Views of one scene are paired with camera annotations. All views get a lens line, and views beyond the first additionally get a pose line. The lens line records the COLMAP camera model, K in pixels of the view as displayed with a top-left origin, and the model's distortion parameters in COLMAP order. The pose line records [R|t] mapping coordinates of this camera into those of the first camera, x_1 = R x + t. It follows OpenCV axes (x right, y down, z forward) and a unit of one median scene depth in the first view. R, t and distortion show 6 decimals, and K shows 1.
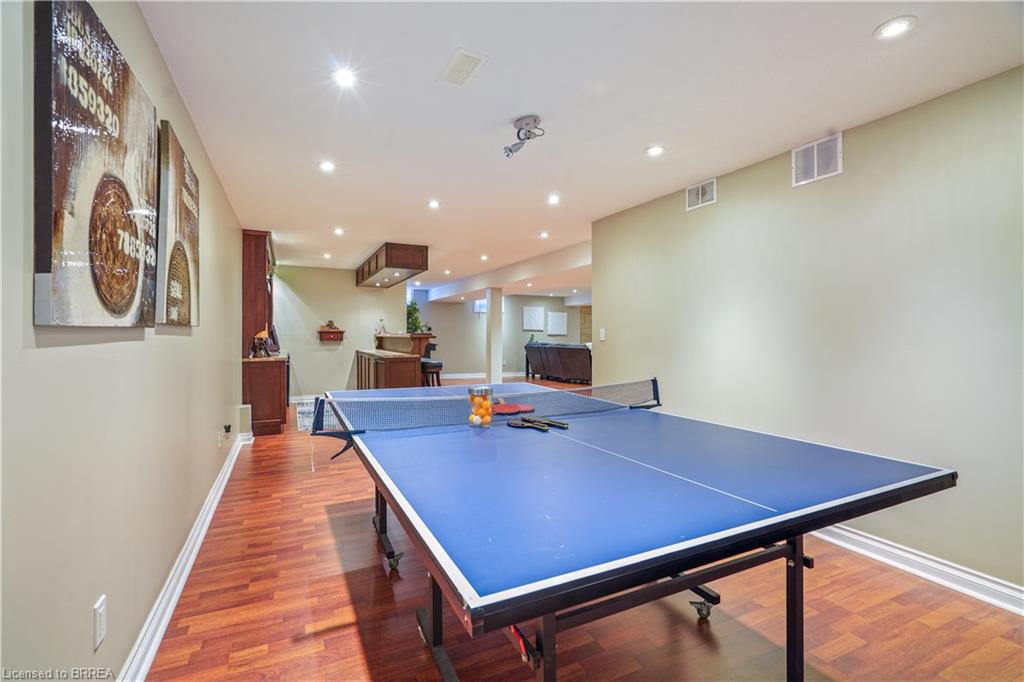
lens RADIAL K [[471.1, 0, 517.3], [0, 471.1, 335.9], [0, 0, 1]] dist [0.000951, 0.001286]
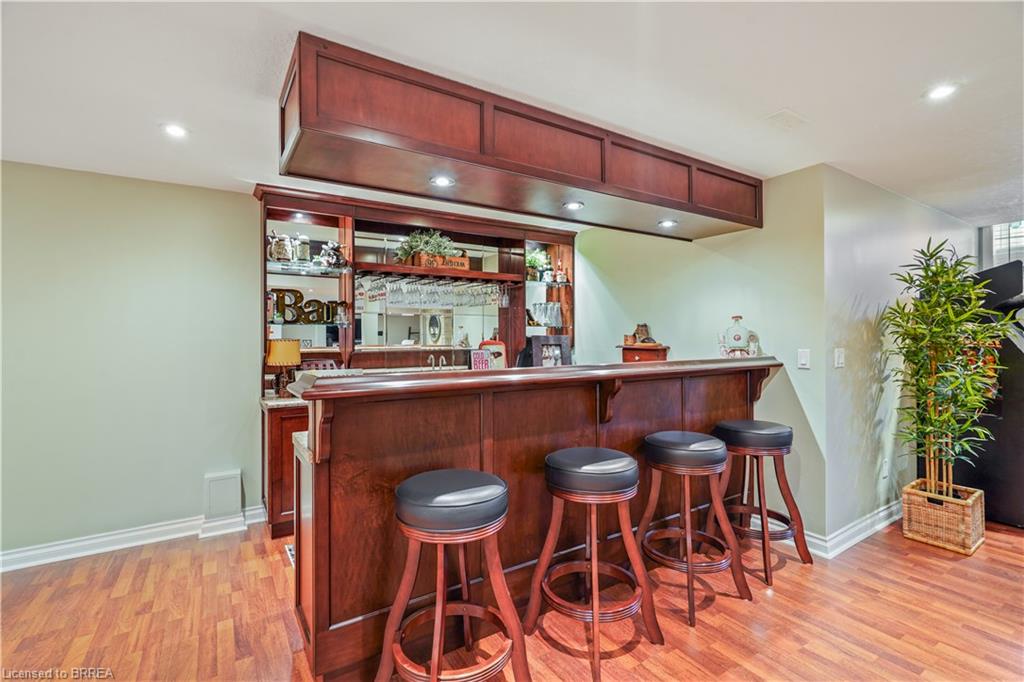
lens RADIAL K [[471.1, 0, 519.4], [0, 471.1, 338.0], [0, 0, 1]] dist [0.000951, 0.001286]
pose [[0.129461, -0.000815, -0.991584, 0.061876], [0.002308, 0.999997, -0.000520, -0.018784], [0.991582, -0.002221, 0.129463, 0.811875]]
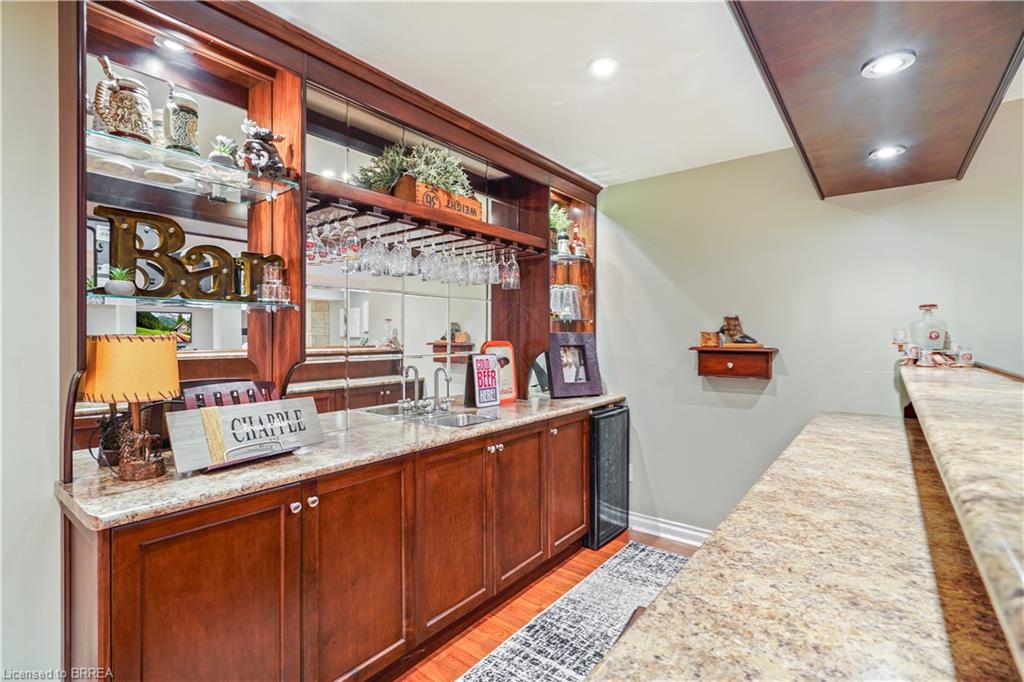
lens RADIAL K [[471.1, 0, 512.6], [0, 471.1, 338.1], [0, 0, 1]] dist [0.000951, 0.001286]
pose [[0.437806, 0.000317, -0.899069, -0.162067], [-0.000592, 1.000000, 0.000064, -0.017299], [0.899069, 0.000504, 0.437806, 0.709872]]
